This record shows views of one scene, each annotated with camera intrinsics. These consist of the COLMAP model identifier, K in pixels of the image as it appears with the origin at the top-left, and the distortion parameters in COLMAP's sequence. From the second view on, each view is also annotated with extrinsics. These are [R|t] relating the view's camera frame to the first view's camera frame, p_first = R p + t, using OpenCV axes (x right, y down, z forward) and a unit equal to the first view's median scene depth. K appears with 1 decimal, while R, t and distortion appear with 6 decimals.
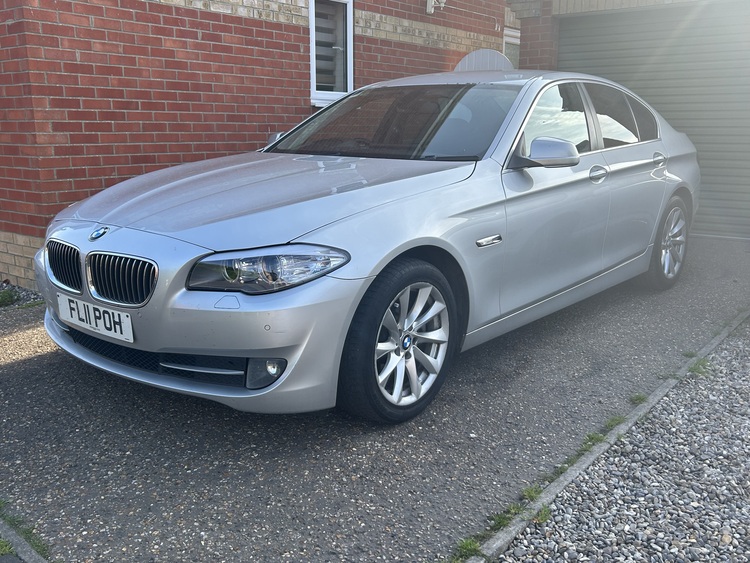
lens RADIAL K [[725.4, 0, 375.7], [0, 725.4, 282.6], [0, 0, 1]] dist [0.019608, 0.000000]
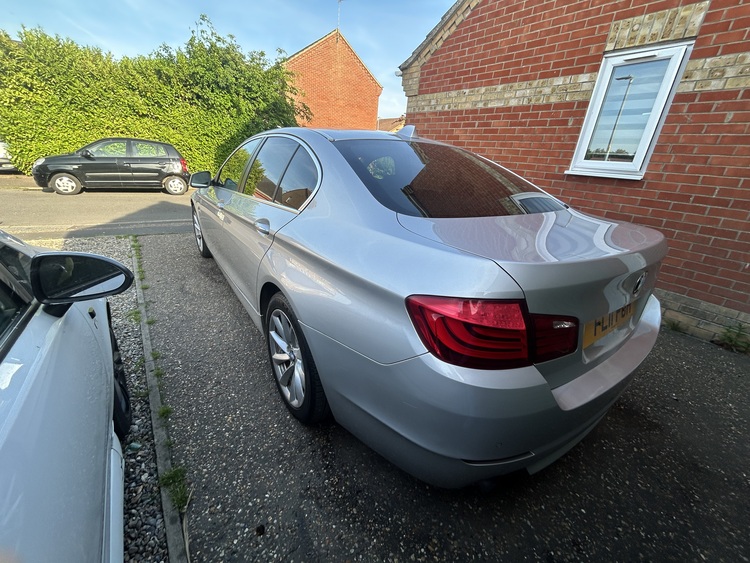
lens RADIAL K [[301.2, 0, 377.0], [0, 301.2, 278.1], [0, 0, 1]] dist [0.002712, 0.000489]
pose [[-0.238589, 0.345297, -0.907659, 0.548847], [-0.278218, 0.871169, 0.404548, -0.236710], [0.930414, 0.349048, -0.111783, 0.943682]]
